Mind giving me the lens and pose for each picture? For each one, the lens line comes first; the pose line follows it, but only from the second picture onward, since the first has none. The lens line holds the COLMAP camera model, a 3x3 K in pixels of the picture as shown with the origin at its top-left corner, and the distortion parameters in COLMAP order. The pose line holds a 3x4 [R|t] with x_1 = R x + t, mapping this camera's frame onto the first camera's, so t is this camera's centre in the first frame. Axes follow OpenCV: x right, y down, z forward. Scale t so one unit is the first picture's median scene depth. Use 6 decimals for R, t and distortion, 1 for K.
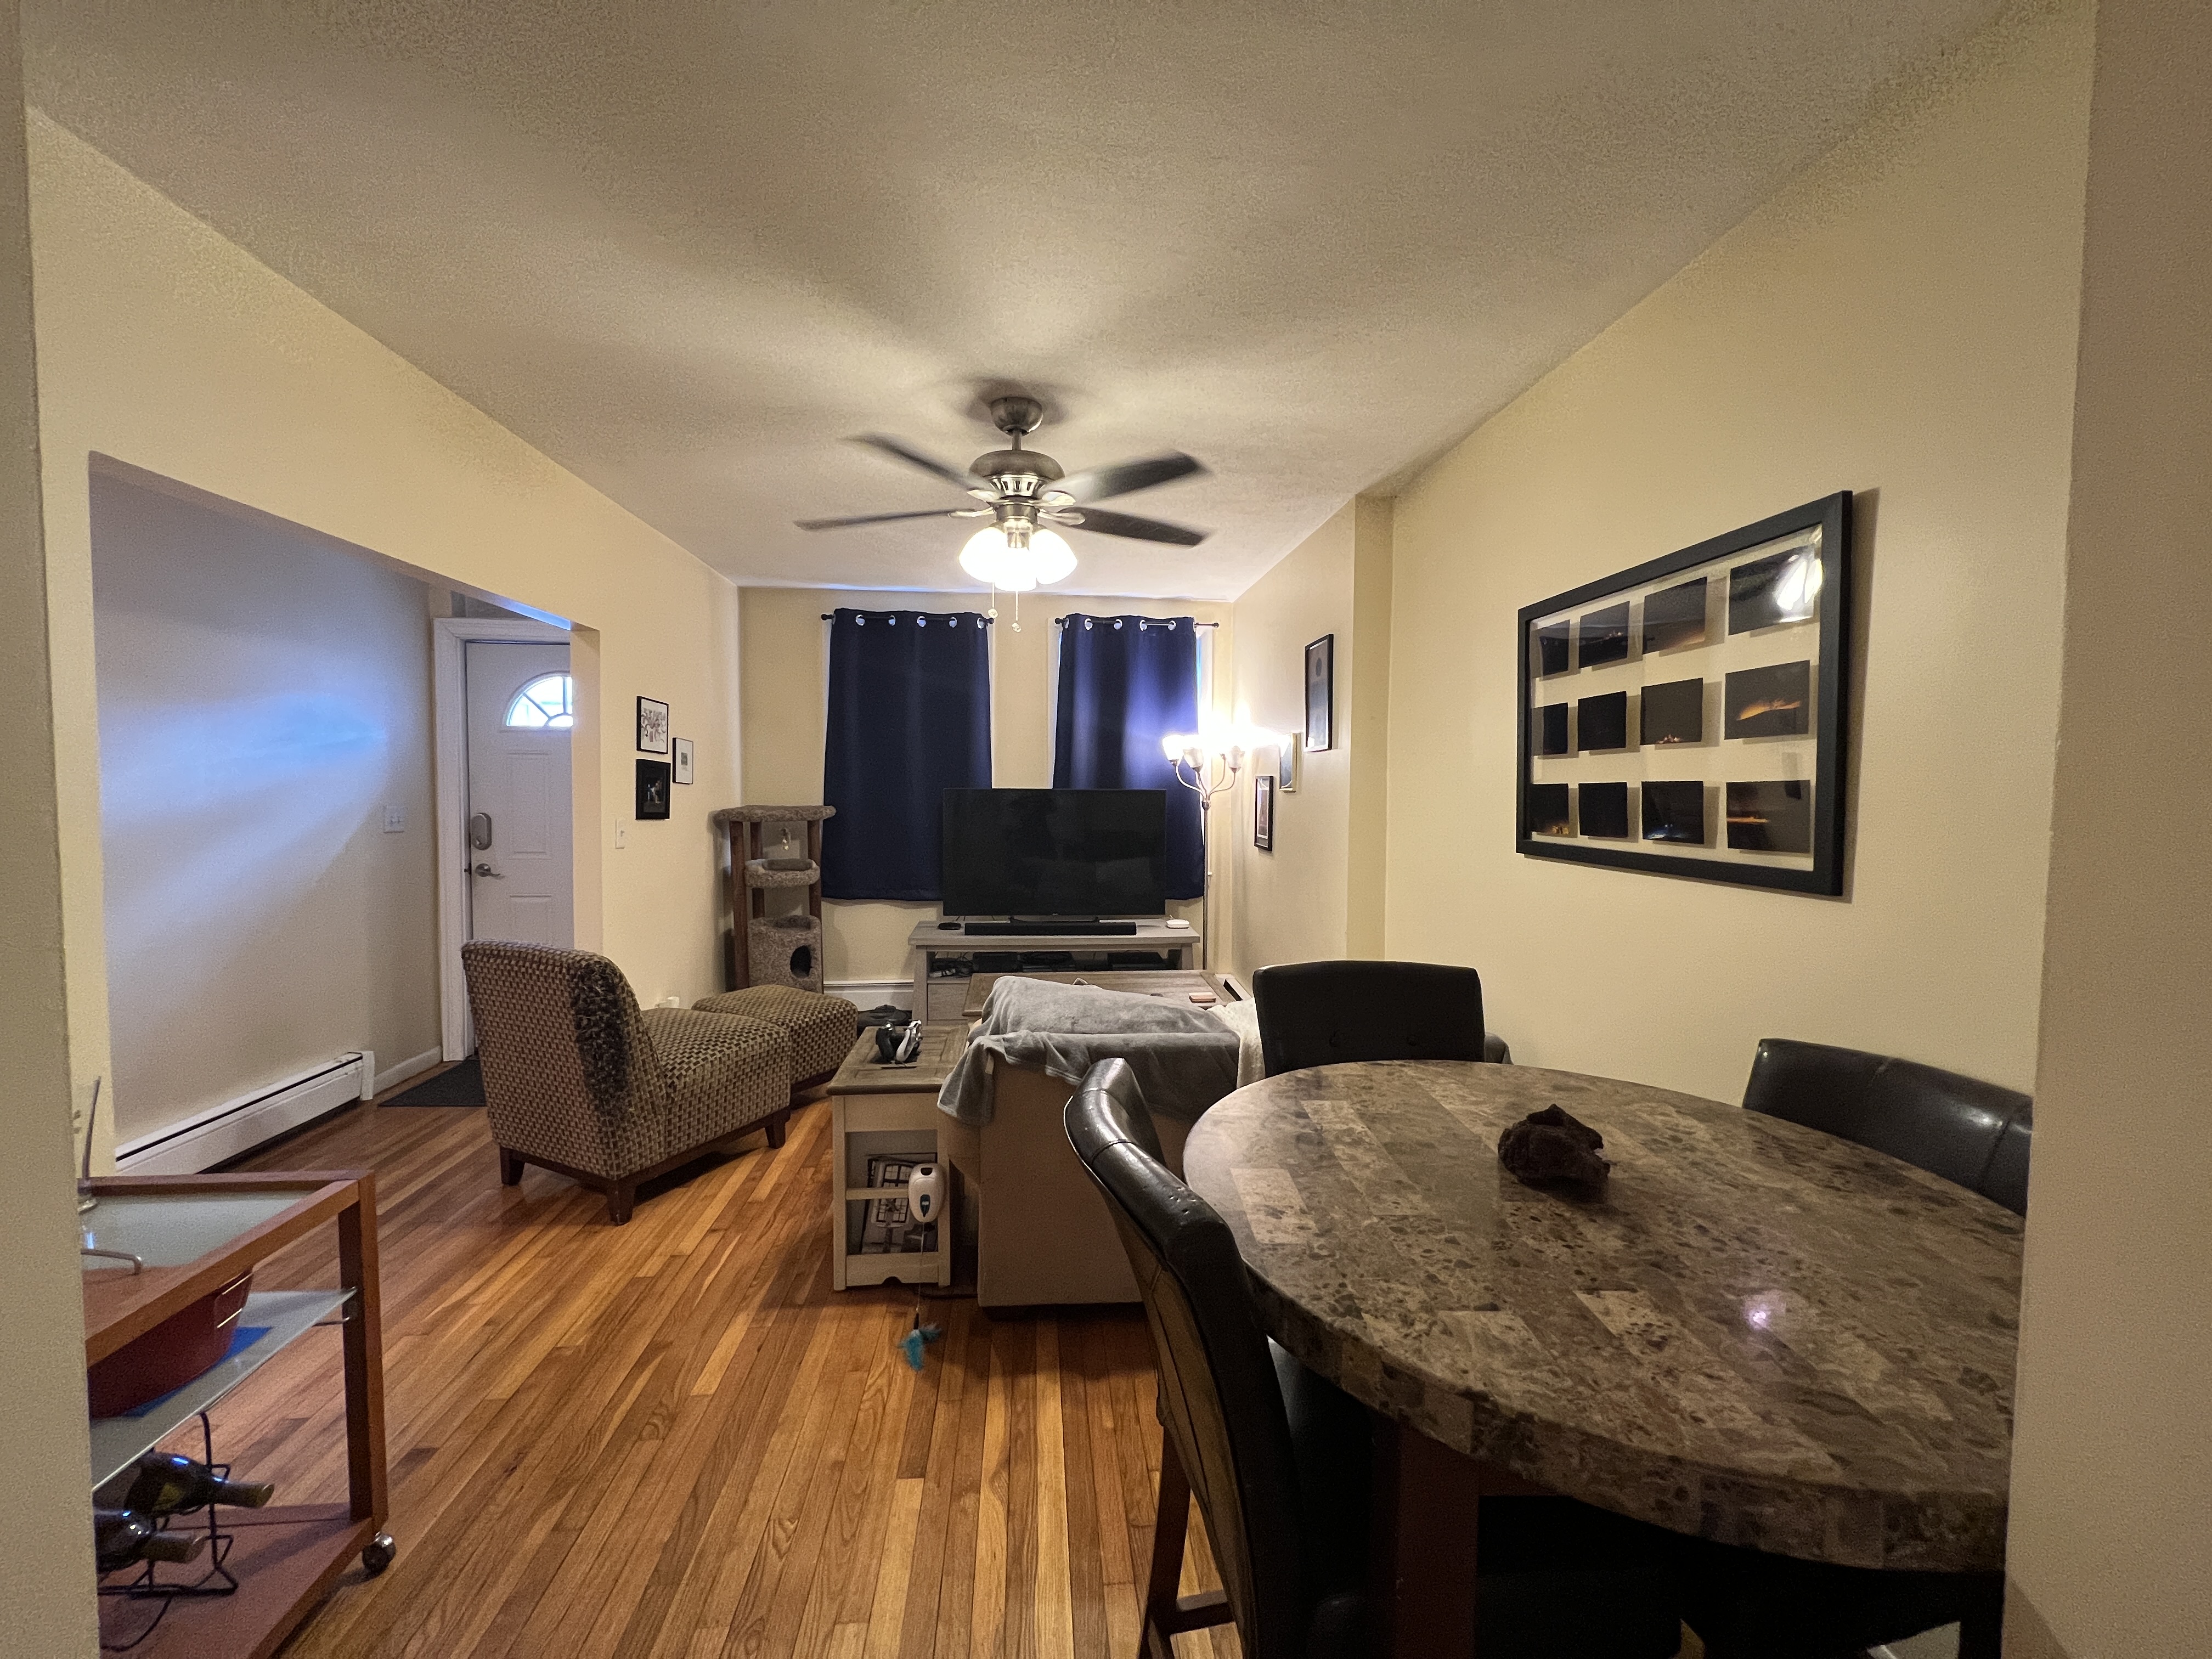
lens RADIAL K [[884.3, 0, 1103.6], [0, 884.3, 824.0], [0, 0, 1]] dist [-0.000964, 0.000510]
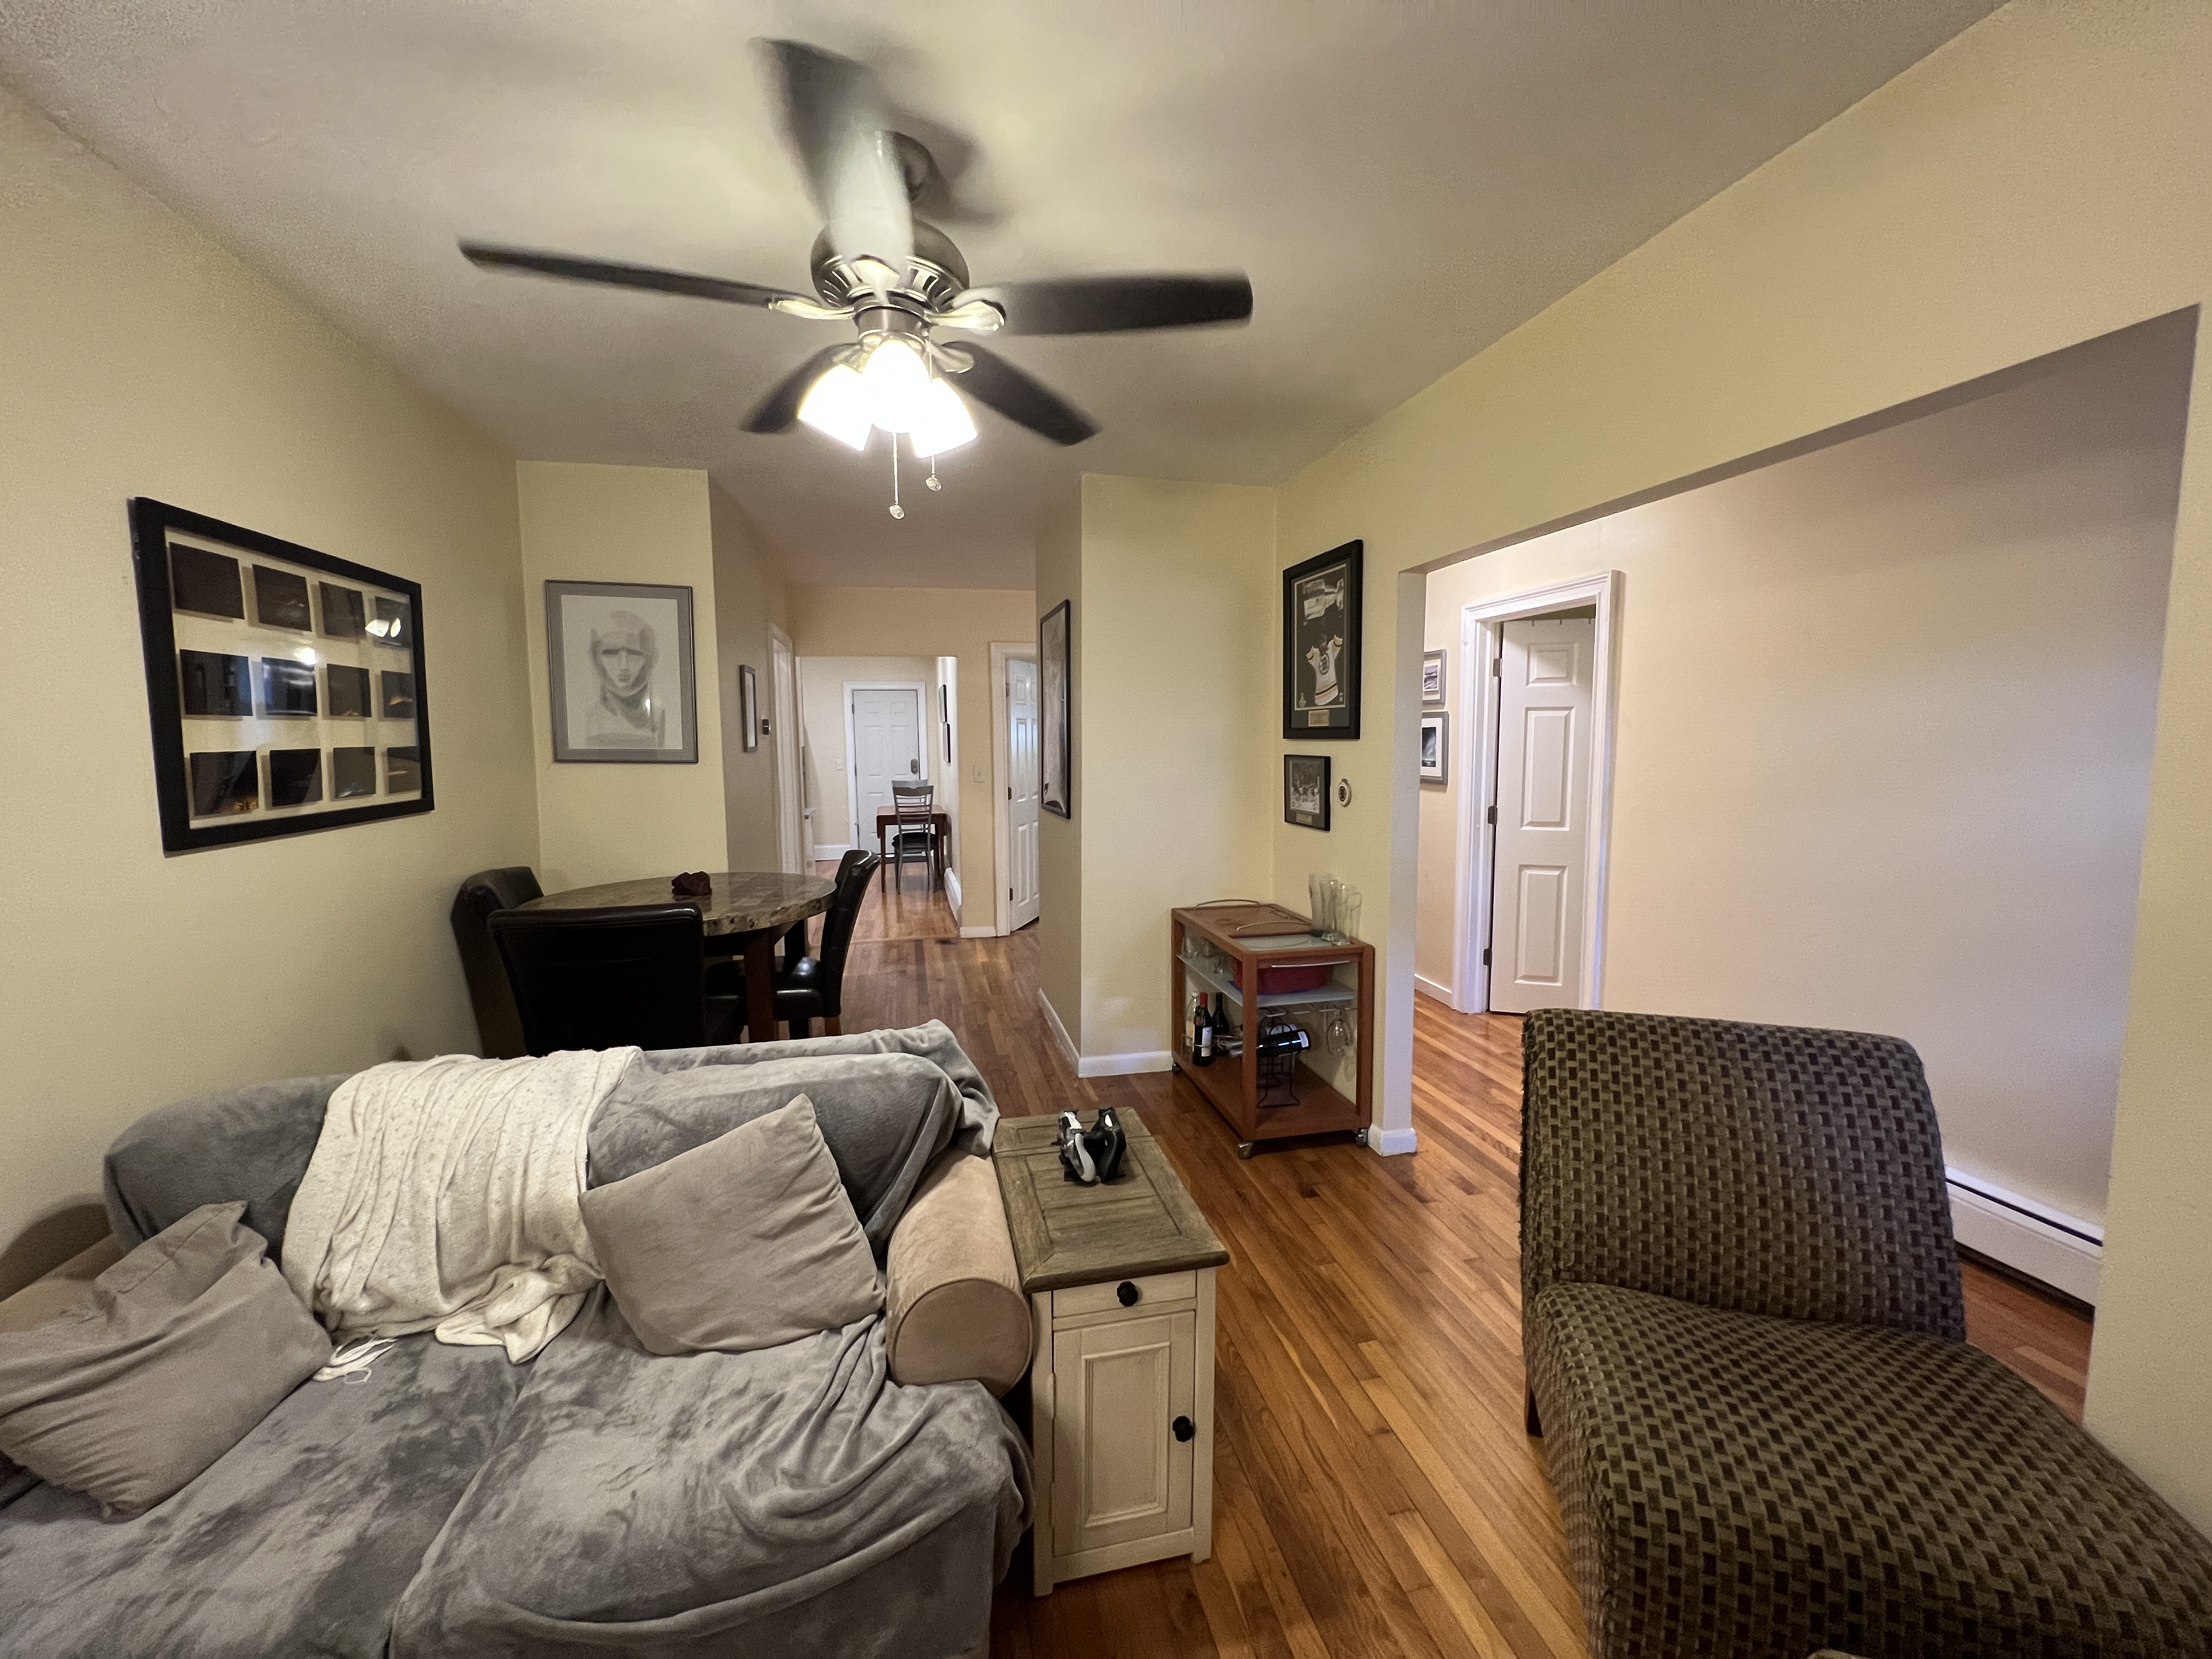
lens RADIAL K [[884.3, 0, 1103.6], [0, 884.3, 824.0], [0, 0, 1]] dist [-0.000964, 0.000510]
pose [[-0.989636, 0.010194, -0.143236, -0.115202], [-0.009906, 0.990254, 0.138918, -0.067015], [0.143256, 0.138897, -0.979890, 1.266486]]
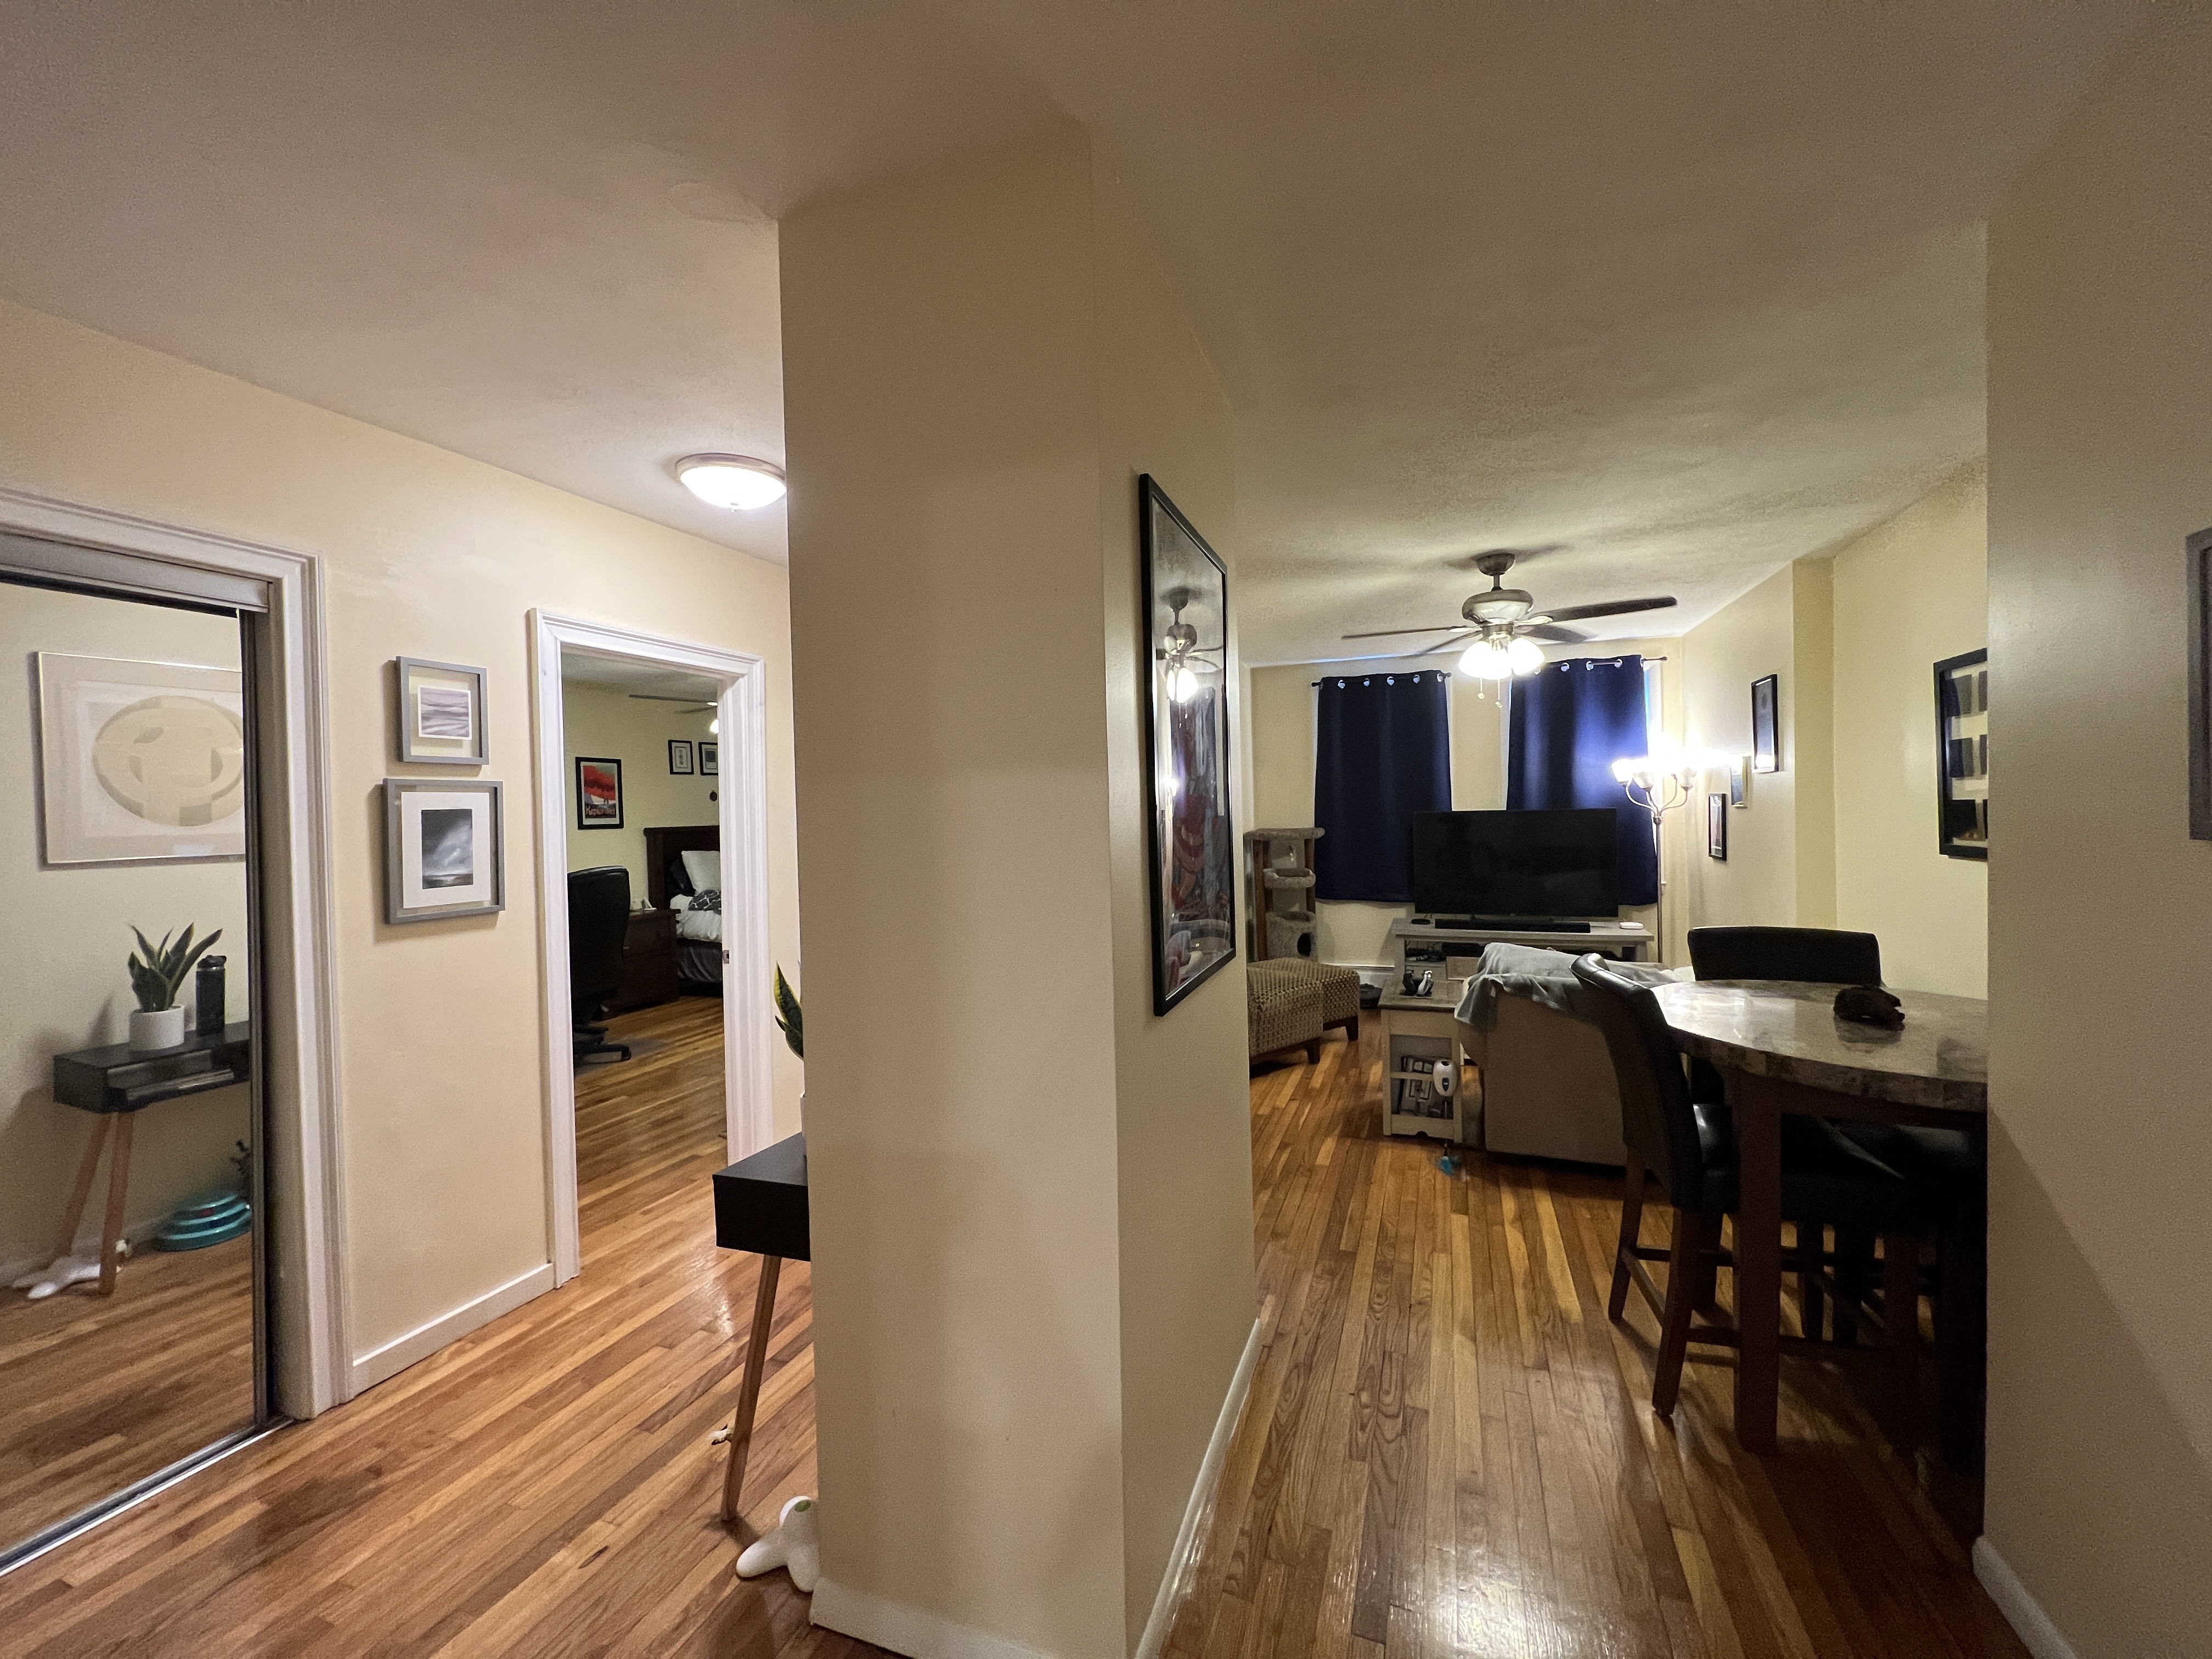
lens RADIAL K [[884.3, 0, 1103.6], [0, 884.3, 824.0], [0, 0, 1]] dist [-0.000964, 0.000510]
pose [[0.898964, -0.020904, -0.437524, -0.037430], [0.010626, 0.999607, -0.025926, 0.006484], [0.437894, 0.018657, 0.898833, -0.462030]]
